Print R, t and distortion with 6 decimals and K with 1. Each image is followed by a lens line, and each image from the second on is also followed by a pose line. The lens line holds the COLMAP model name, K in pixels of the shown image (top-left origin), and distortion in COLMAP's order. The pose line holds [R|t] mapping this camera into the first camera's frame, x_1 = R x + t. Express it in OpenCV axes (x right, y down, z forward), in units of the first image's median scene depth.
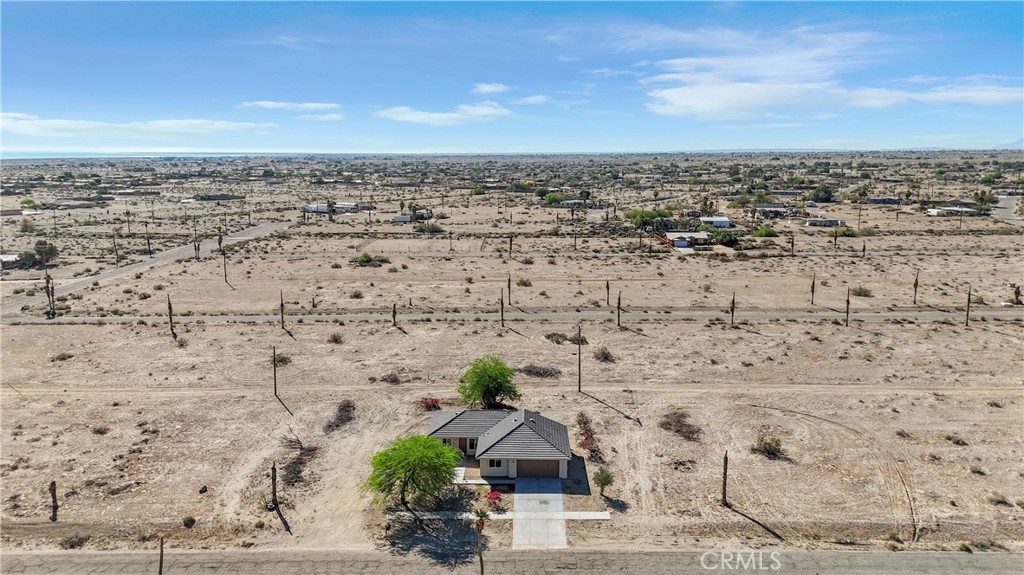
lens RADIAL K [[747.6, 0, 512.0], [0, 747.6, 287.5], [0, 0, 1]] dist [0.084992, -0.088254]
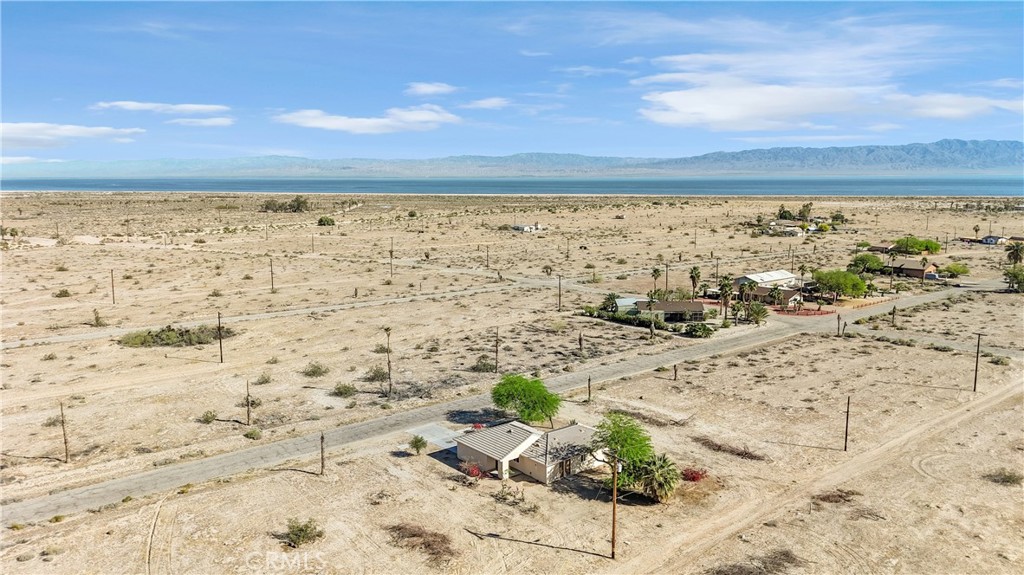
lens RADIAL K [[747.6, 0, 512.0], [0, 747.6, 287.5], [0, 0, 1]] dist [0.084992, -0.088254]
pose [[-0.758897, 0.095411, -0.644183, 0.731667], [-0.116518, 0.953351, 0.278469, -0.330396], [0.640701, 0.286389, -0.712379, 1.804604]]
